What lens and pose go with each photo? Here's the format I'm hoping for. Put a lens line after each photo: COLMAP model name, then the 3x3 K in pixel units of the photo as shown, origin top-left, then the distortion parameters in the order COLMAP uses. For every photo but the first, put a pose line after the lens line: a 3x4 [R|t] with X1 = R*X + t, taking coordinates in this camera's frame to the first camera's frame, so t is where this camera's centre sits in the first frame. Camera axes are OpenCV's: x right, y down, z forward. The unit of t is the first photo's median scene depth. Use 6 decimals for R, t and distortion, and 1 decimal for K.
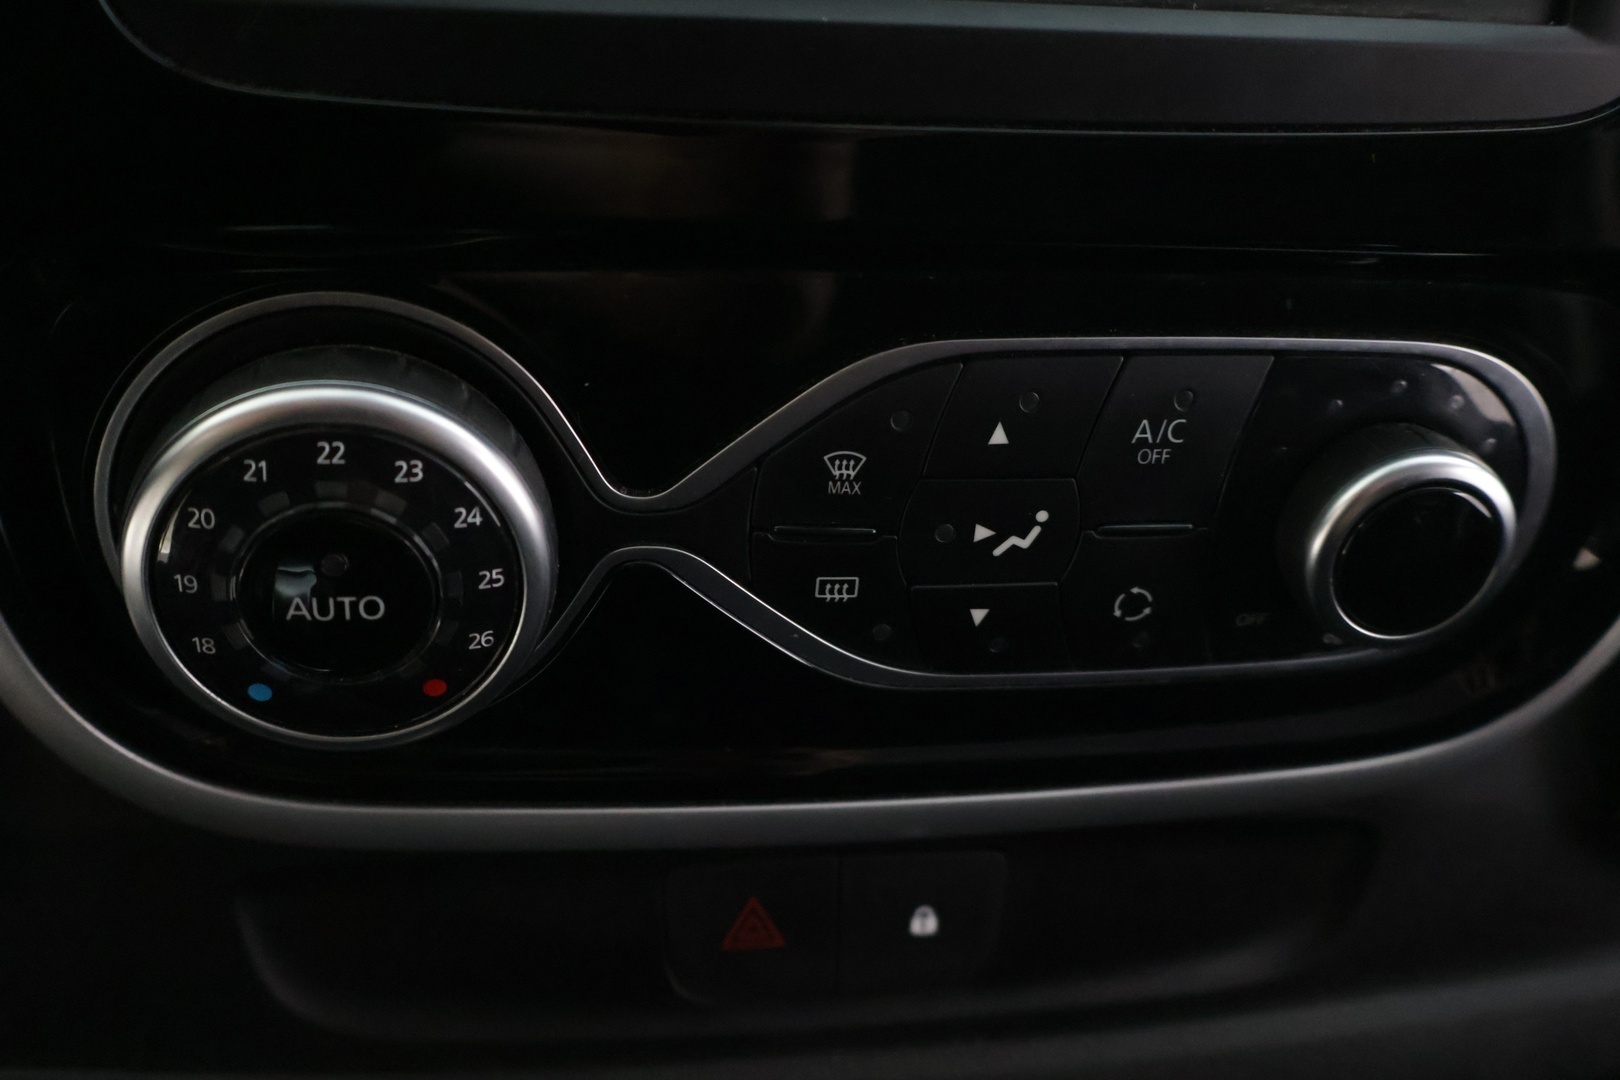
lens RADIAL K [[1538.1, 0, 810.0], [0, 1538.1, 540.0], [0, 0, 1]] dist [0.012894, -0.011801]
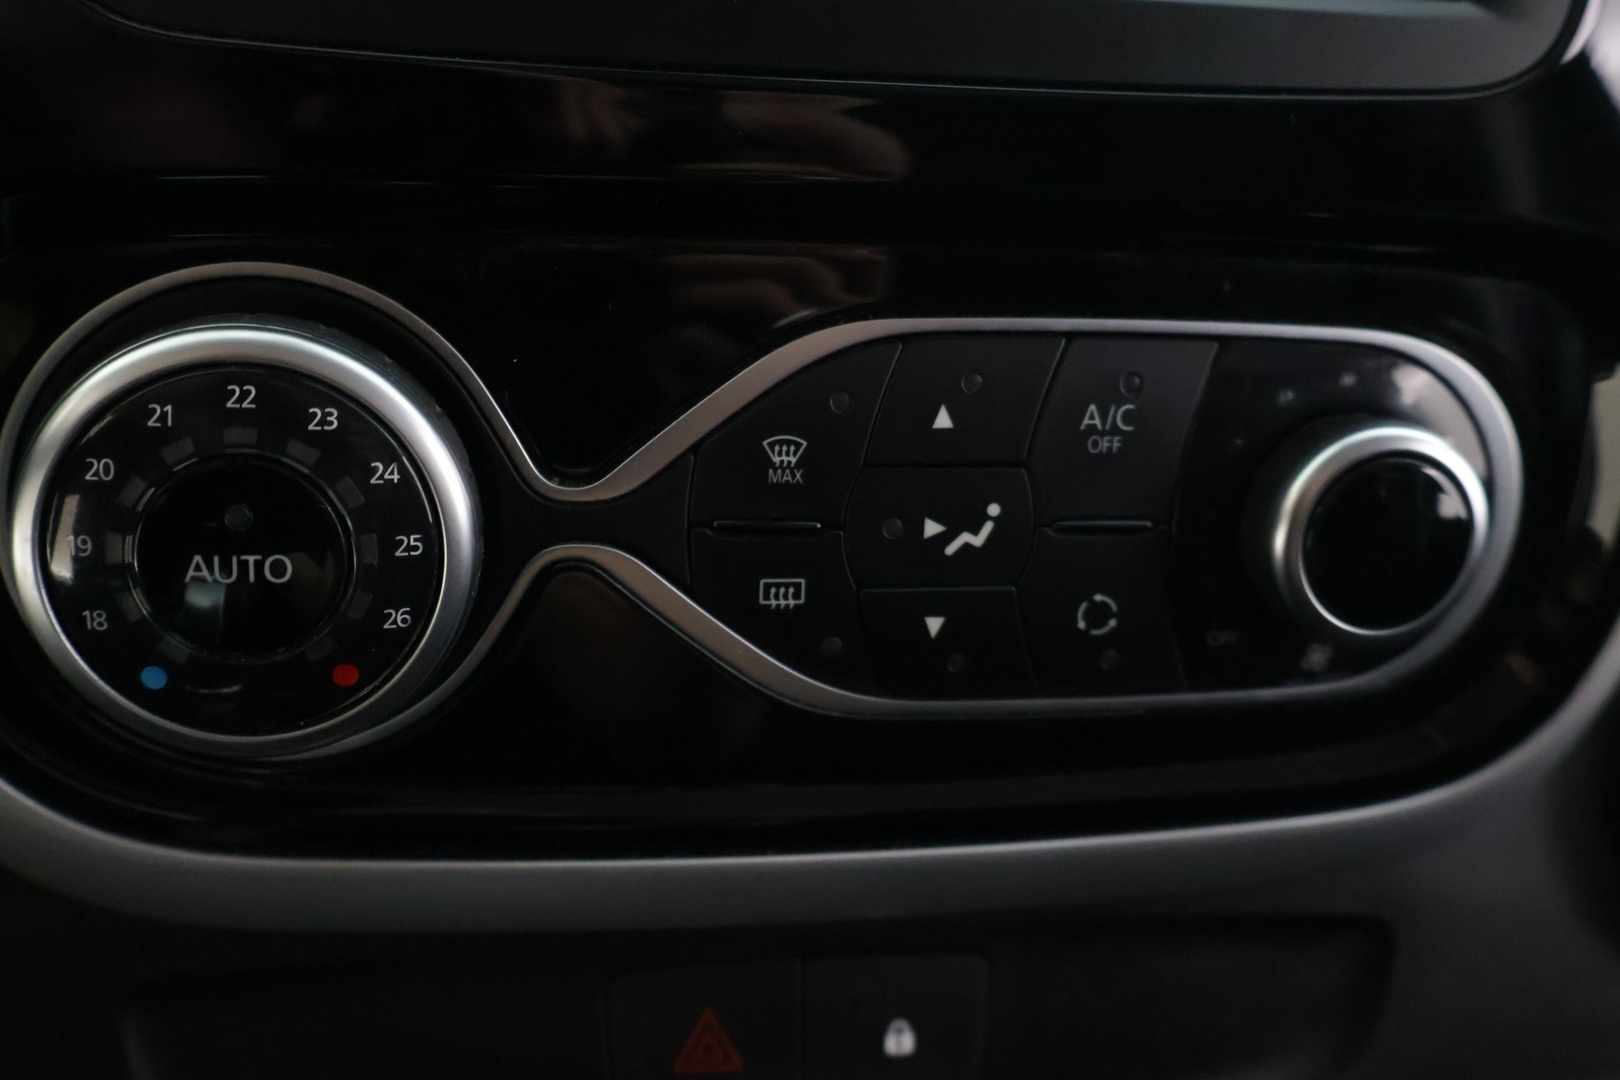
lens RADIAL K [[1538.1, 0, 810.0], [0, 1538.1, 540.0], [0, 0, 1]] dist [0.012894, -0.011801]
pose [[0.999435, -0.029289, 0.016487, 0.020782], [0.032389, 0.970320, -0.239646, 0.236633], [-0.008979, 0.240045, 0.970720, 0.077632]]
